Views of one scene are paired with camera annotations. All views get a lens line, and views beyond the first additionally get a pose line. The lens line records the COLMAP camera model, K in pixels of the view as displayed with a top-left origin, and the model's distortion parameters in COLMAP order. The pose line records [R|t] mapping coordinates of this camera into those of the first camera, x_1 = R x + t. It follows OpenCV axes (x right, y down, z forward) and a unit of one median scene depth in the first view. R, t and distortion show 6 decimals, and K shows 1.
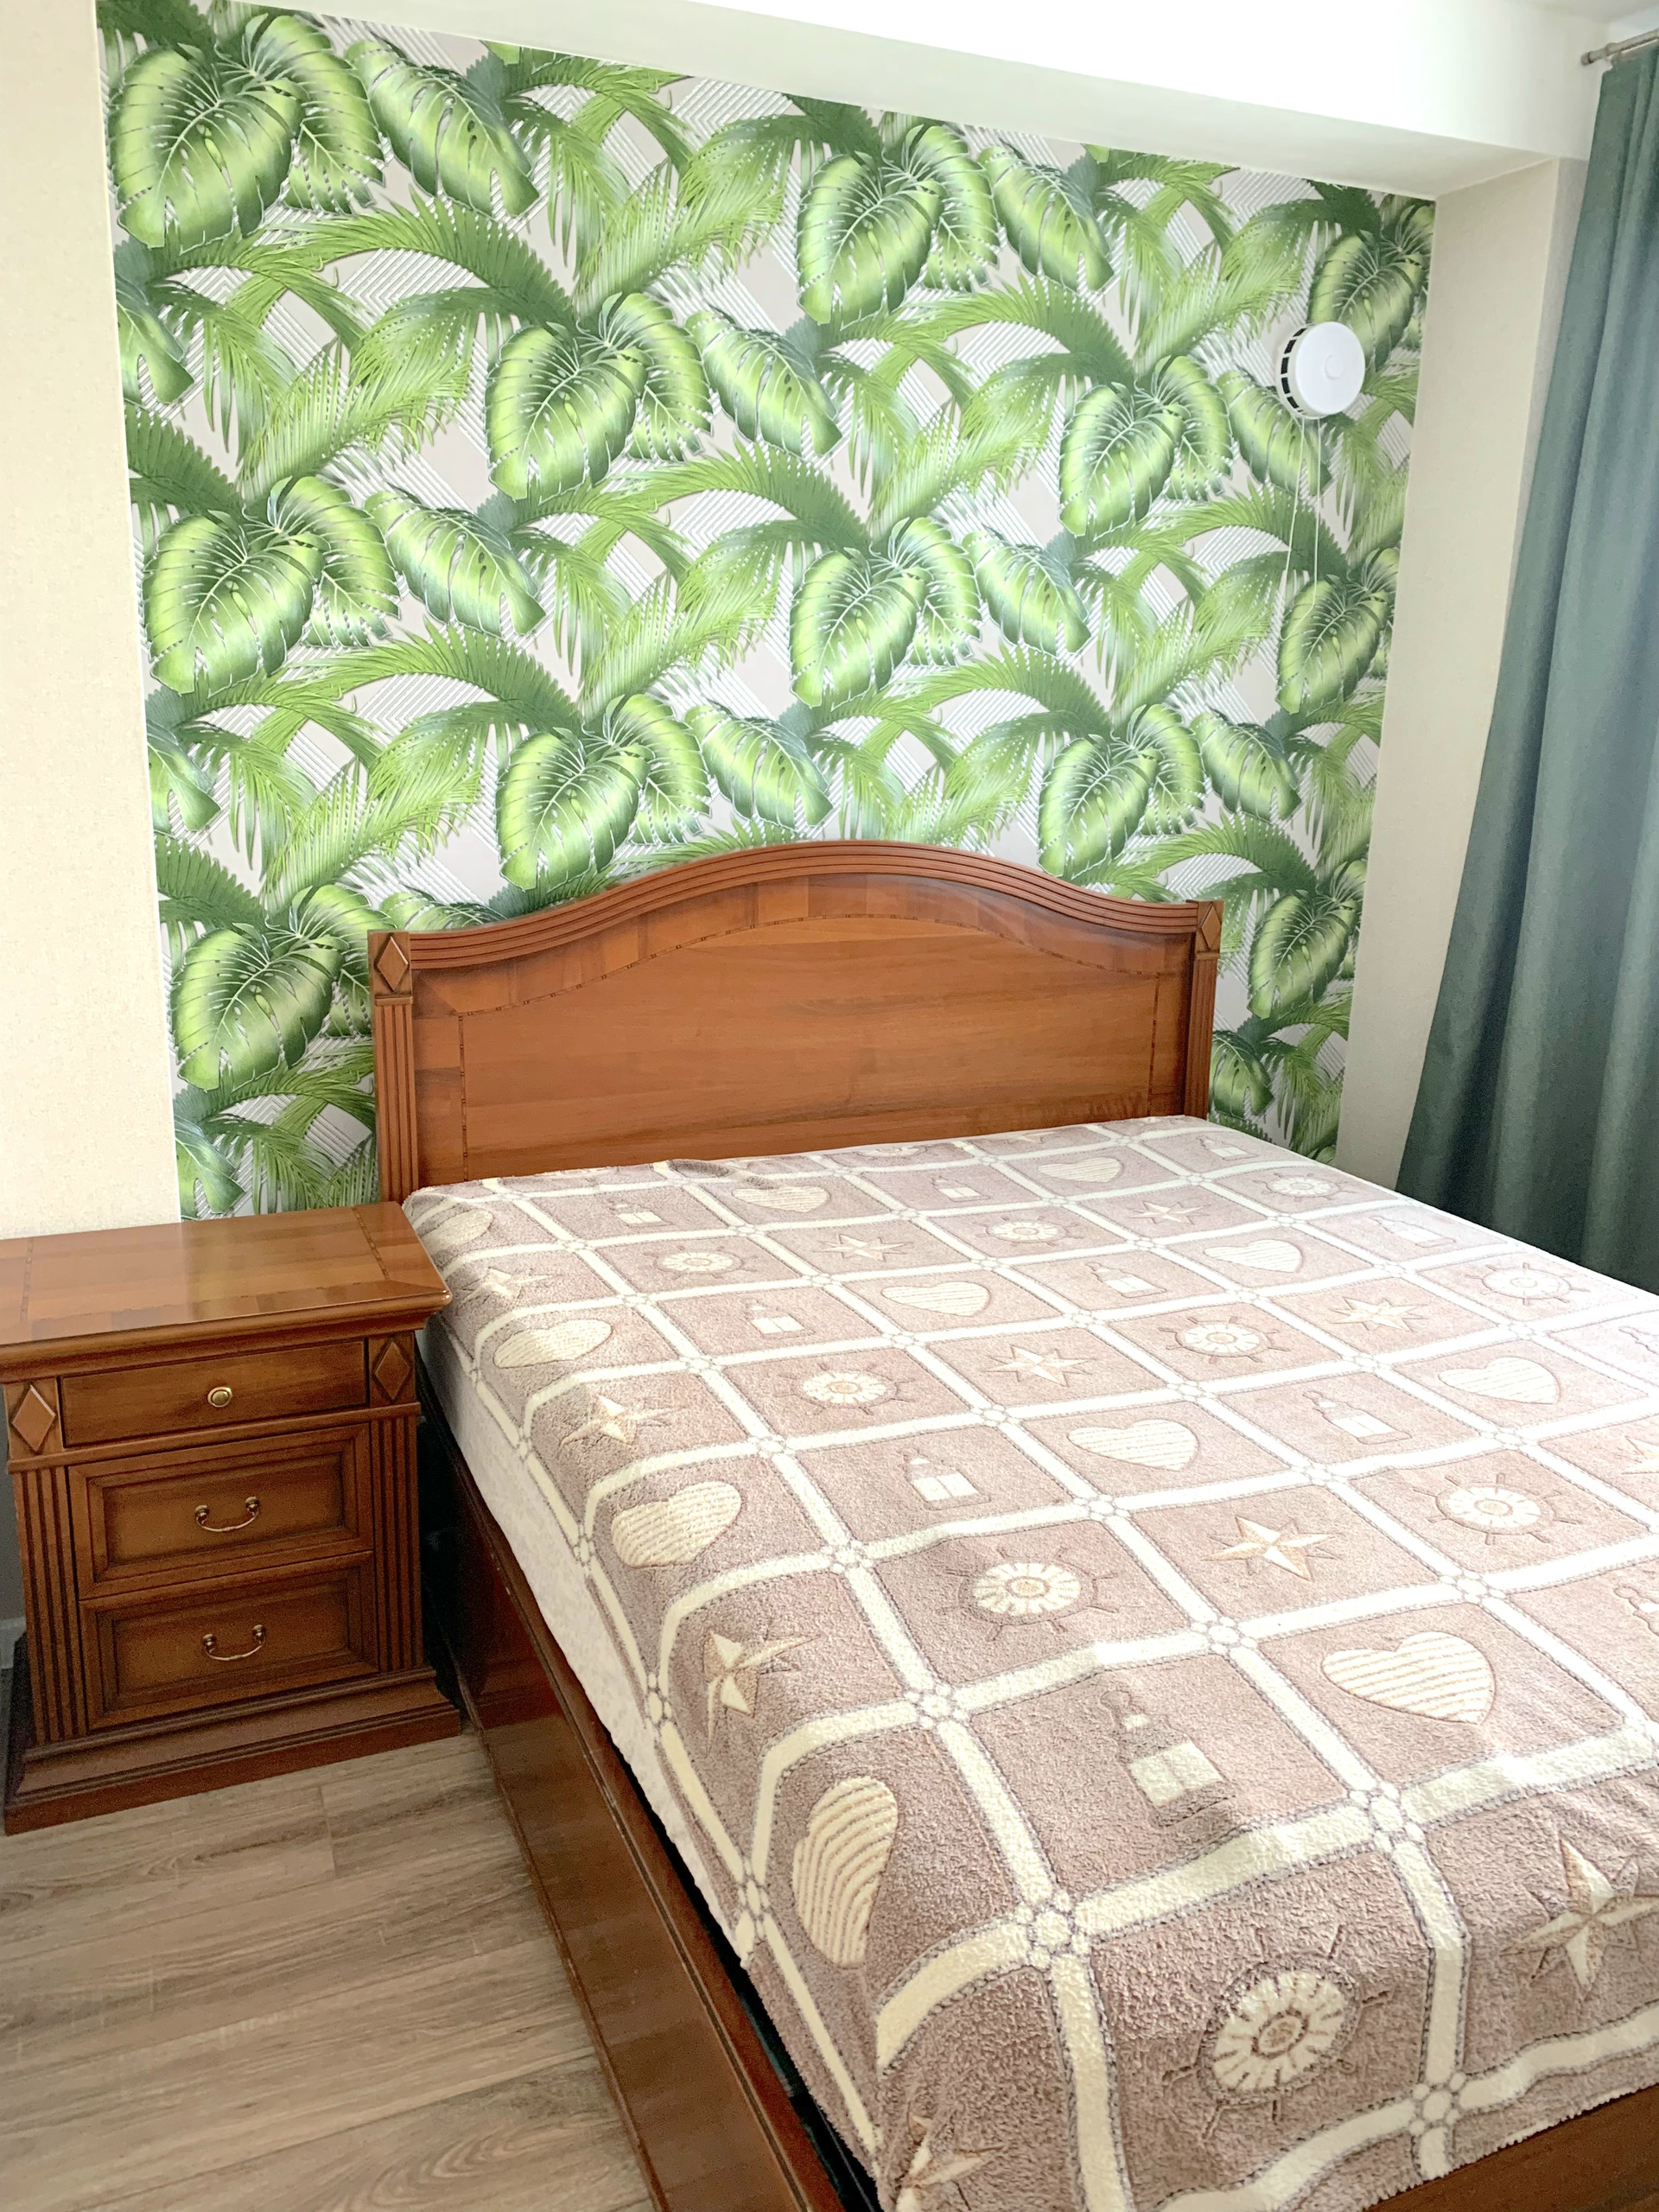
lens RADIAL K [[1700.0, 0, 814.4], [0, 1700.0, 1088.0], [0, 0, 1]] dist [0.011782, -0.006944]
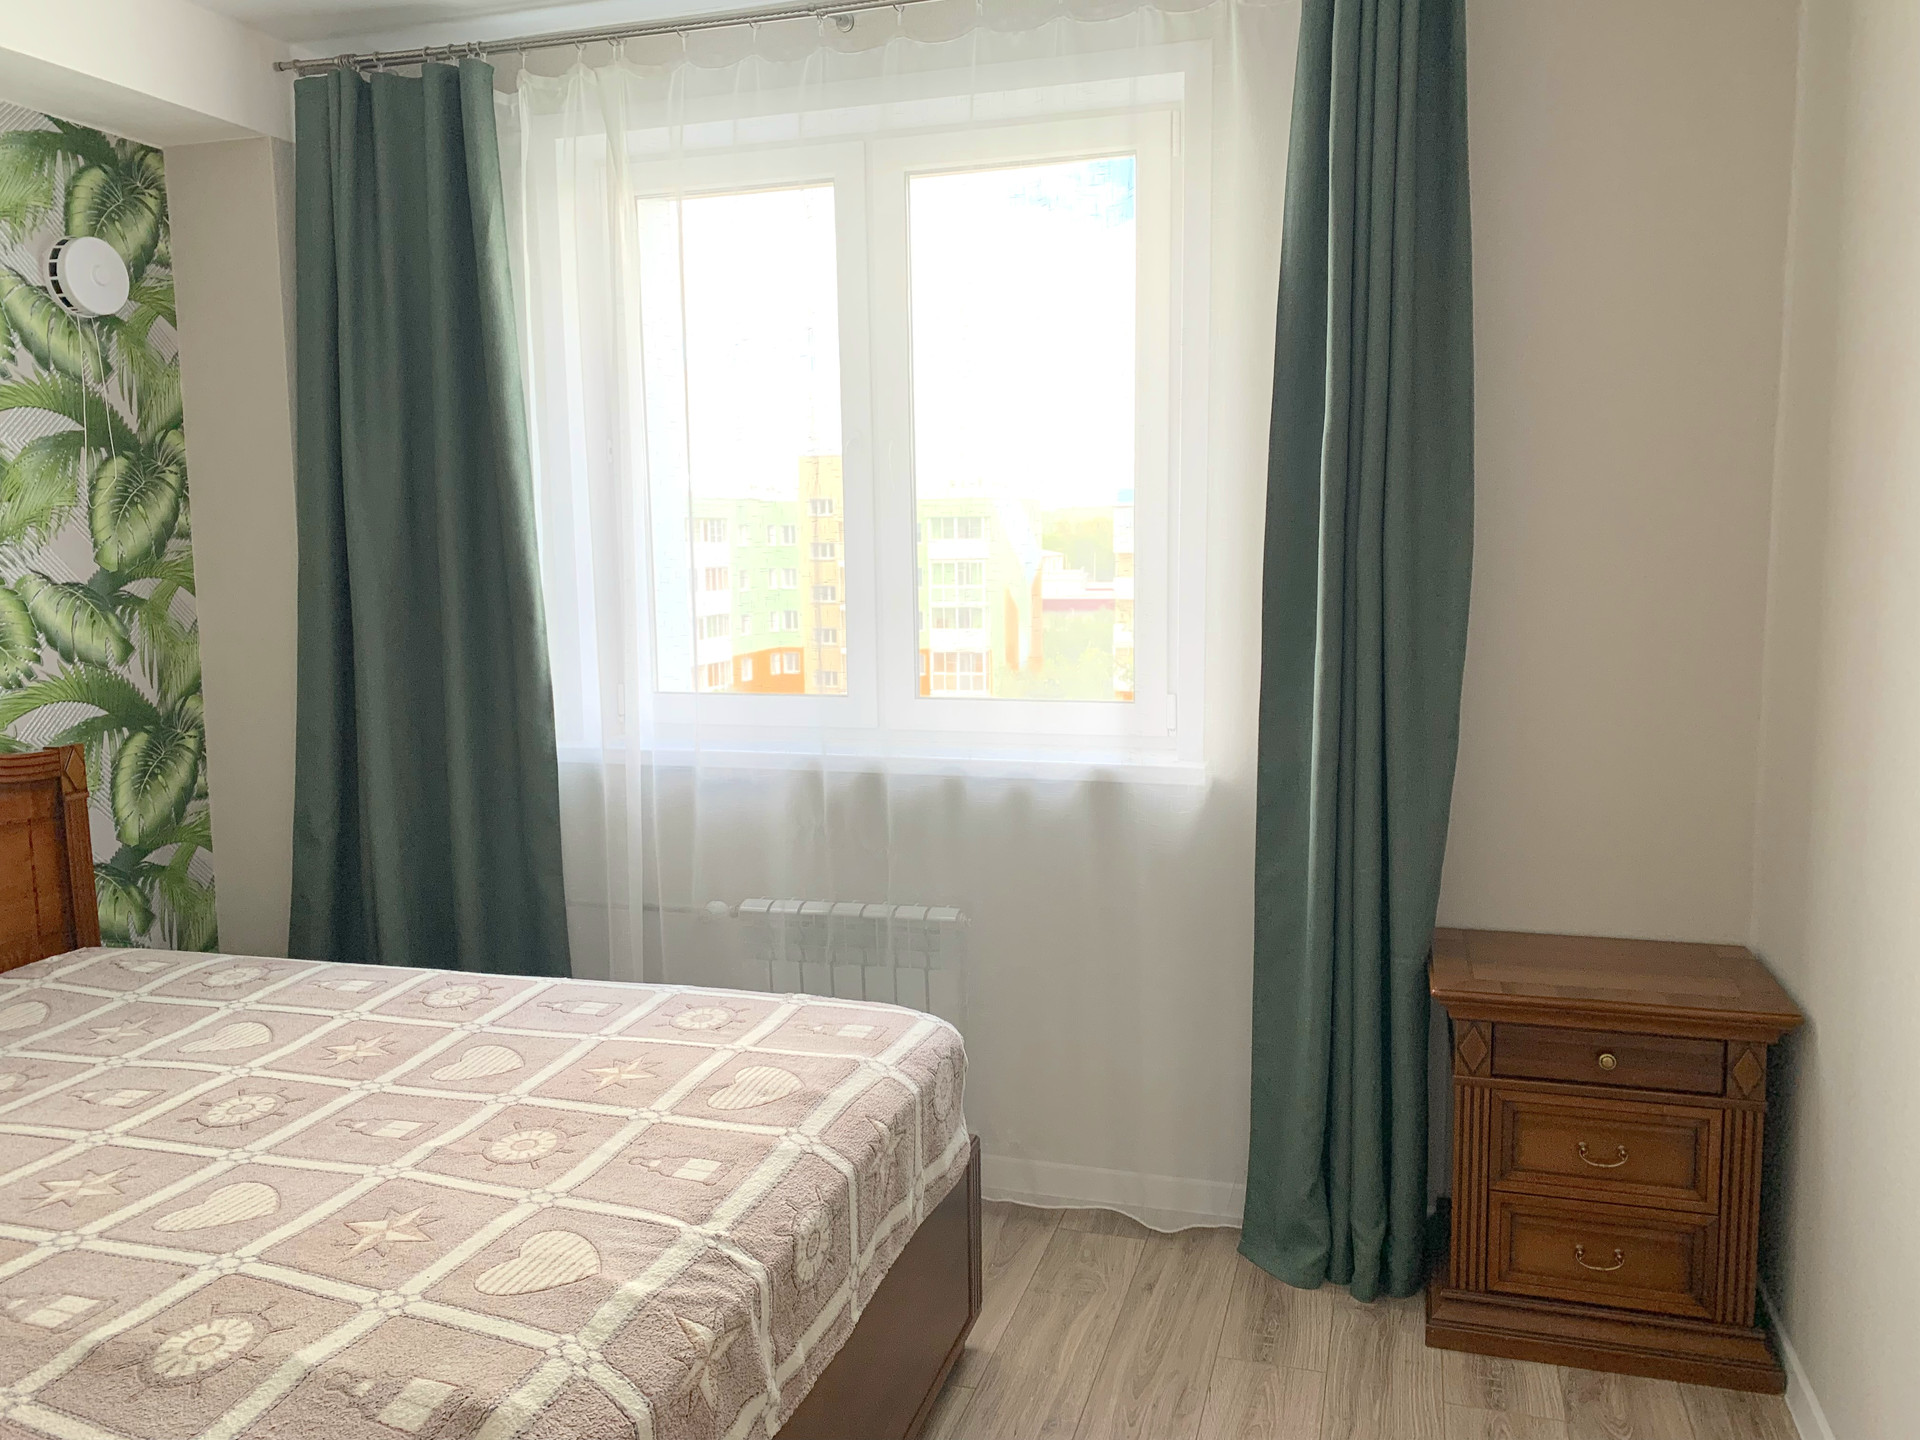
lens RADIAL K [[1475.6, 0, 969.4], [0, 1475.6, 705.9], [0, 0, 1]] dist [0.011782, -0.006944]
pose [[0.643296, -0.123285, 0.755626, -0.108875], [0.212495, 0.976925, -0.021515, 0.006240], [-0.735538, 0.174407, 0.654649, -0.033537]]
